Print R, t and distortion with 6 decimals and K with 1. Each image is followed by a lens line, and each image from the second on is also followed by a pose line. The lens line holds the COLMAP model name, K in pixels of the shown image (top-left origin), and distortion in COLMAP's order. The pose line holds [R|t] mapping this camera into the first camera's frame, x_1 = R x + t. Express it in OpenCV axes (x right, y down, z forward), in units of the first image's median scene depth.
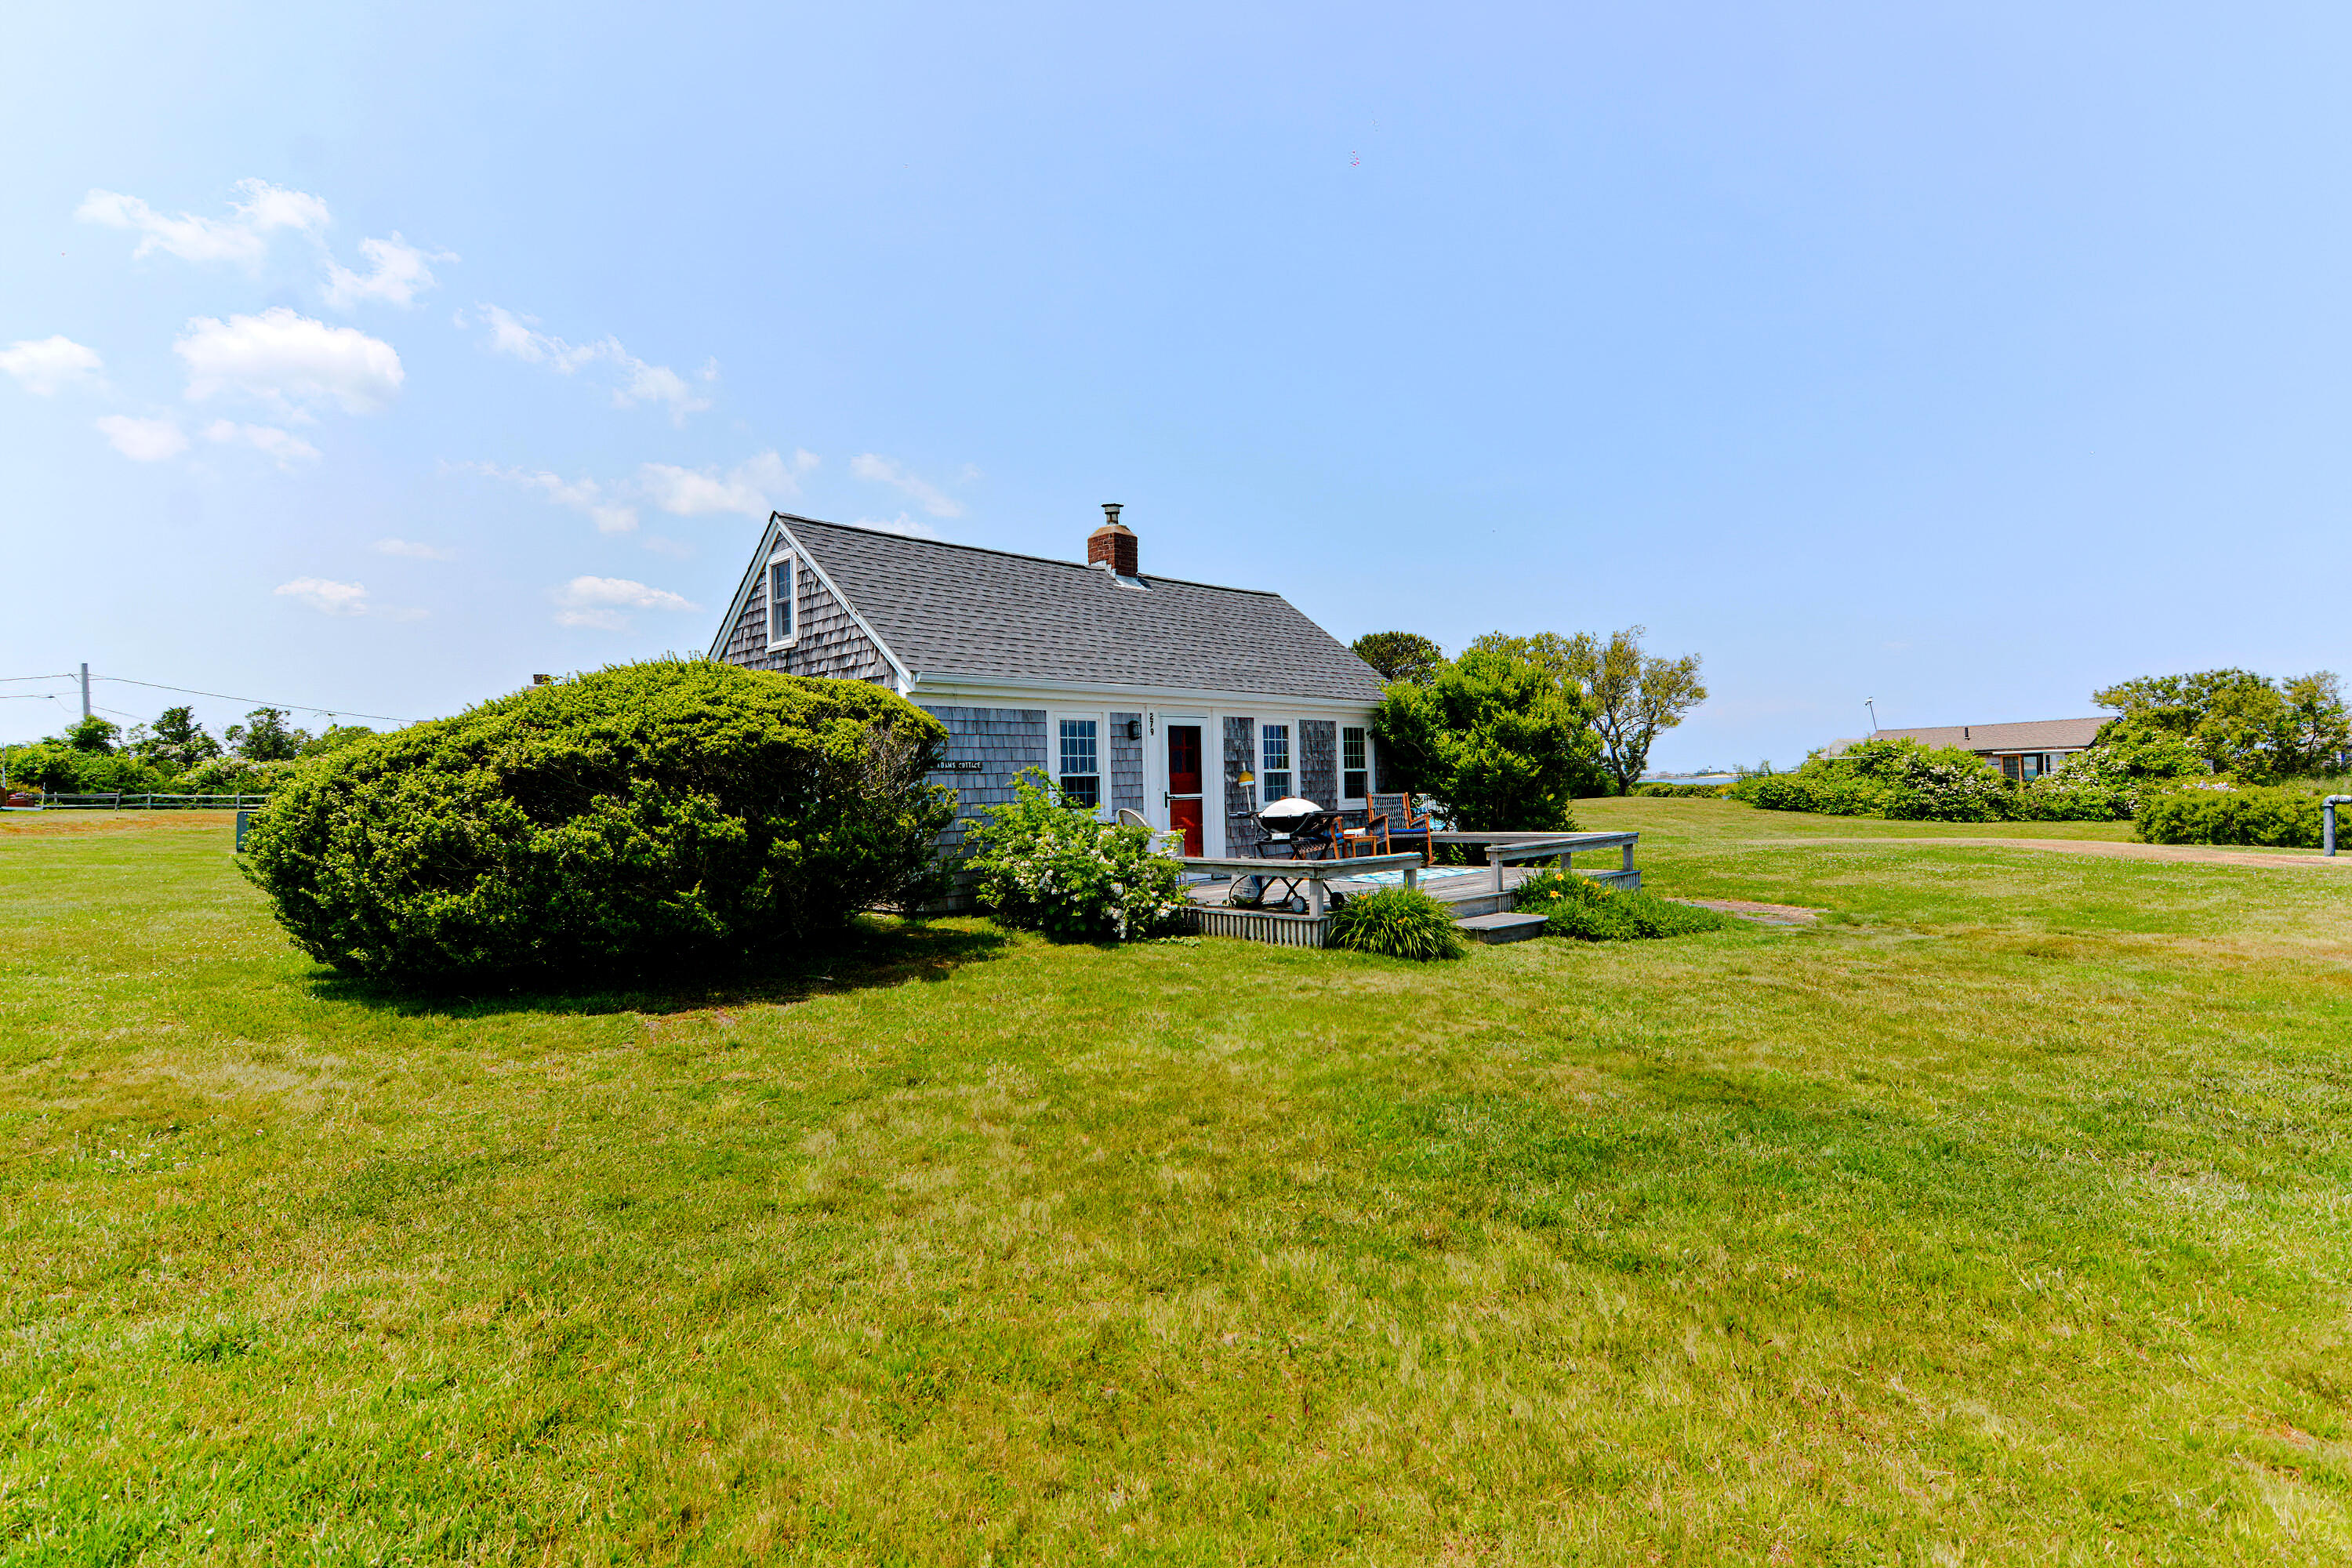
lens RADIAL K [[1138.1, 0, 1137.9], [0, 1138.1, 794.2], [0, 0, 1]] dist [0.010262, -0.004741]
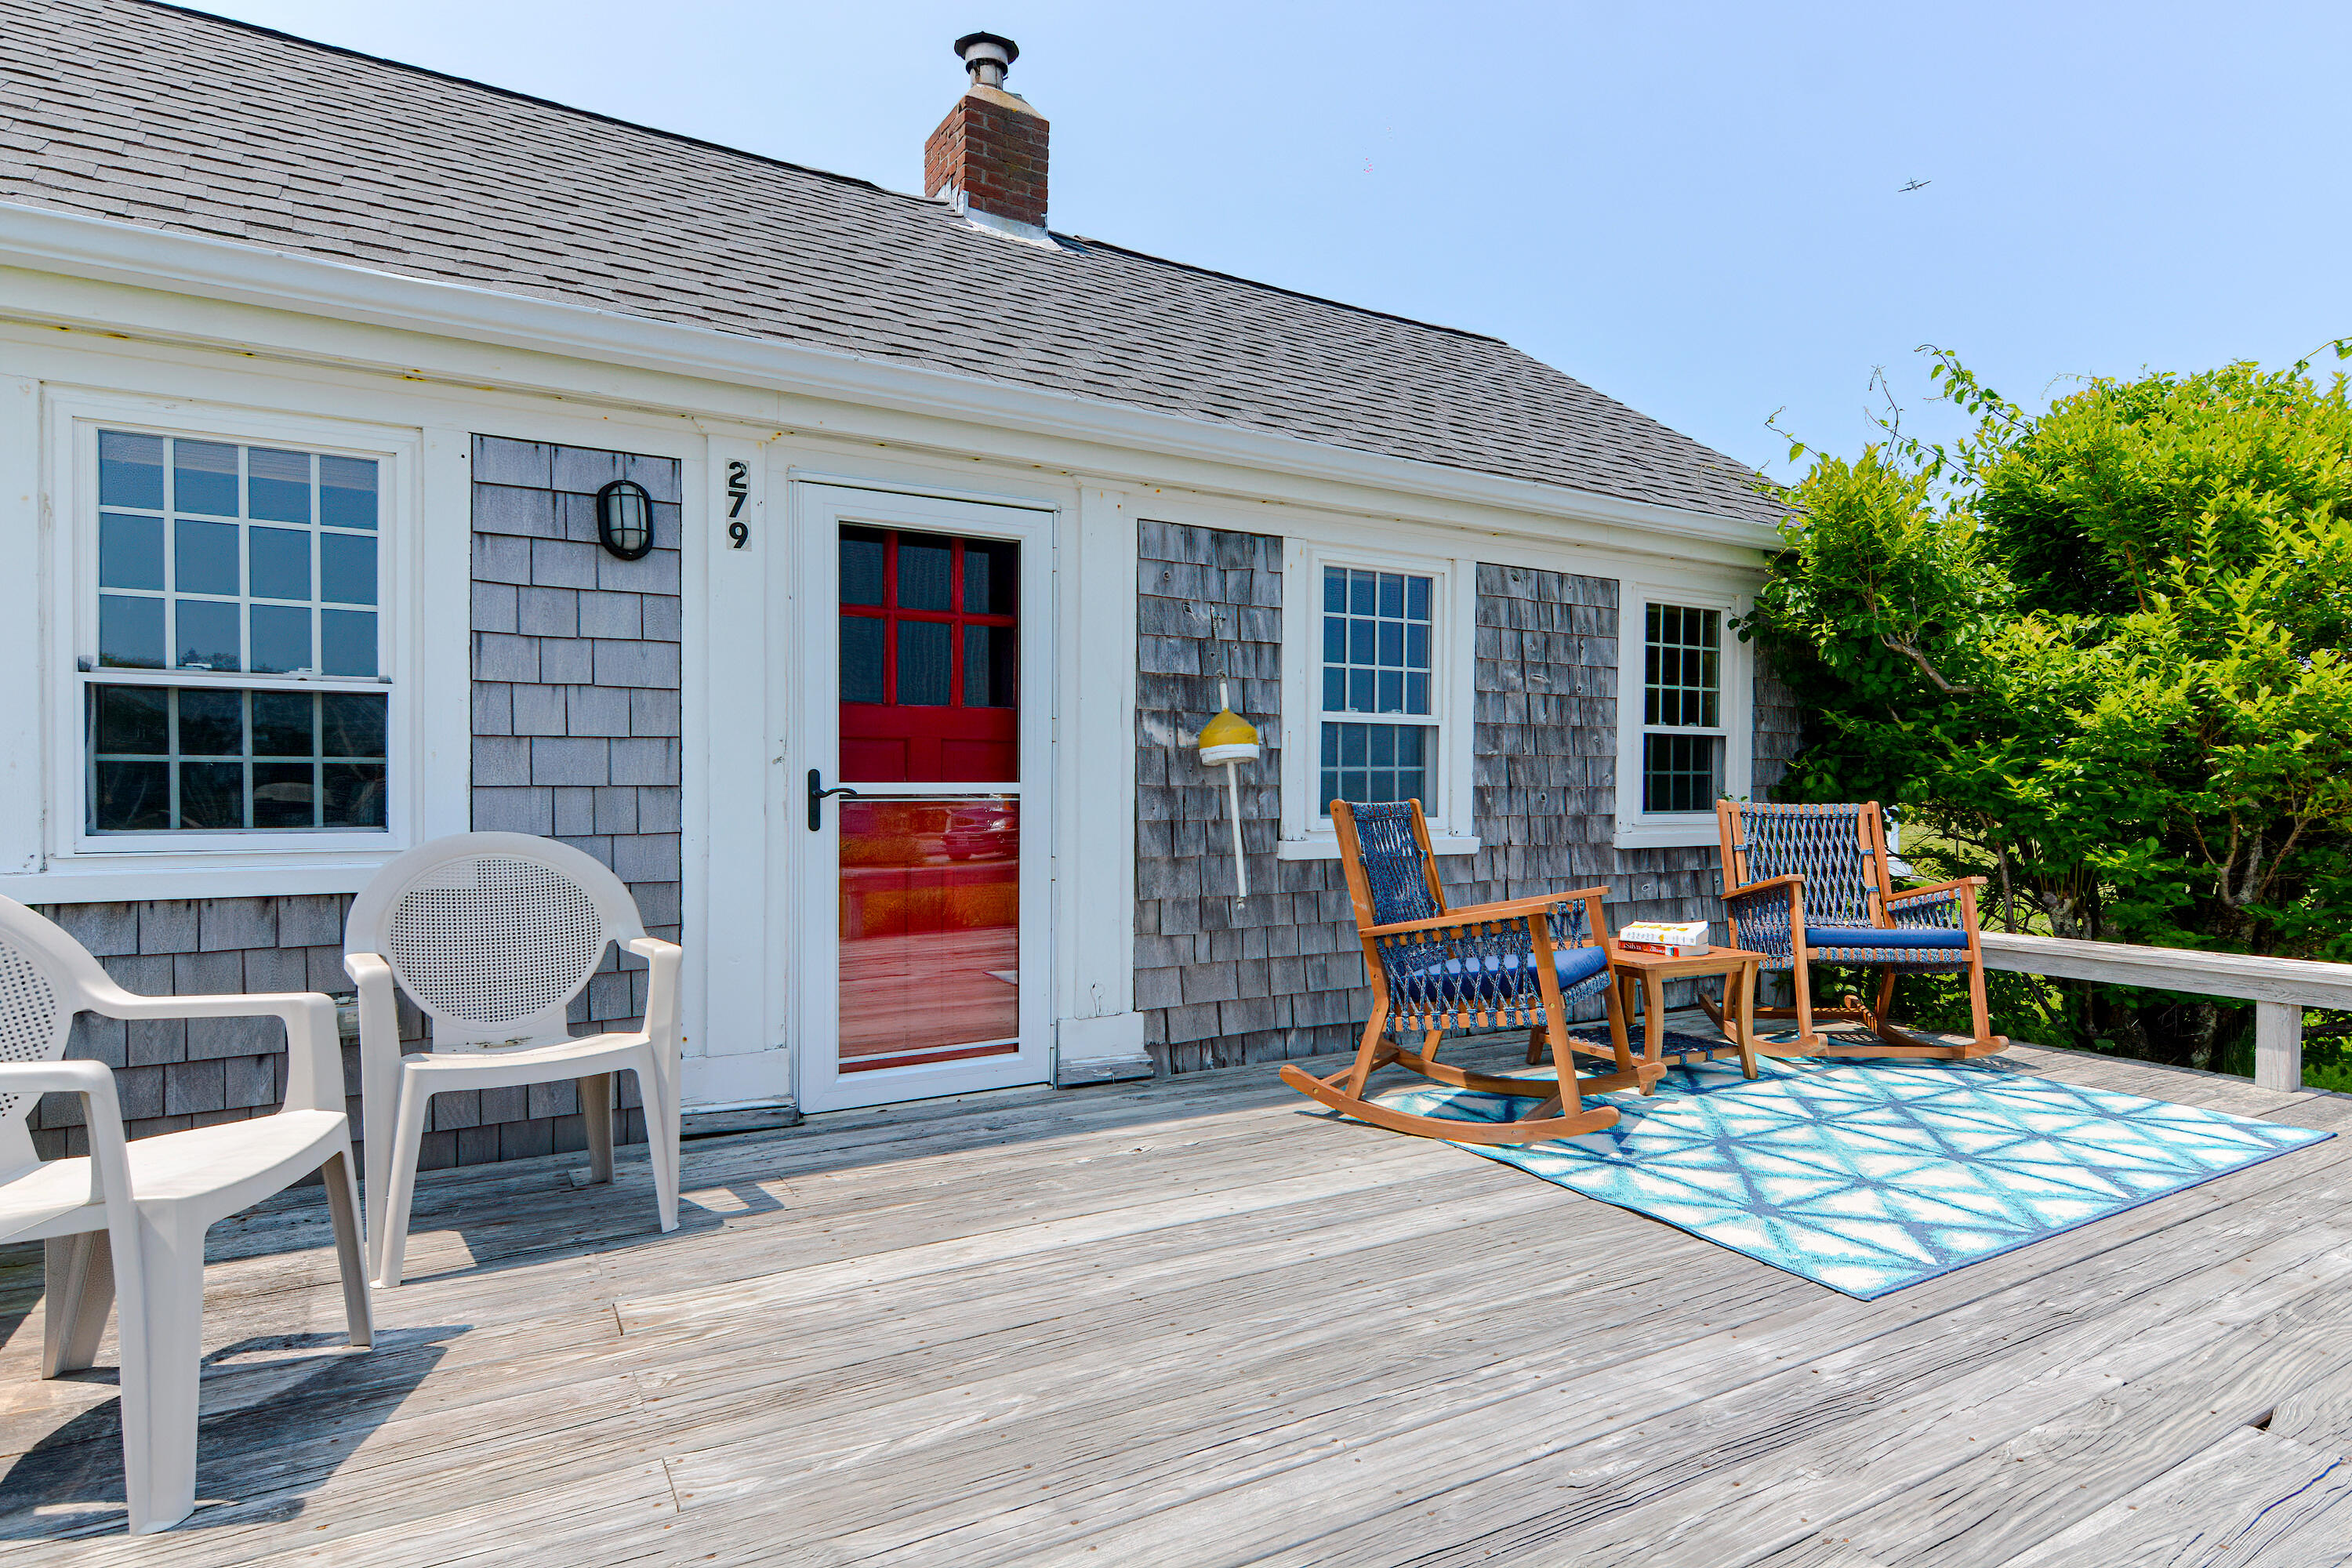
lens RADIAL K [[981.0, 0, 1264.5], [0, 981.0, 786.0], [0, 0, 1]] dist [0.014073, -0.000047]
pose [[0.952561, 0.027778, -0.303076, 0.168979], [-0.028367, 0.999595, 0.002461, -0.001764], [0.303022, 0.006253, 0.952963, 0.715348]]
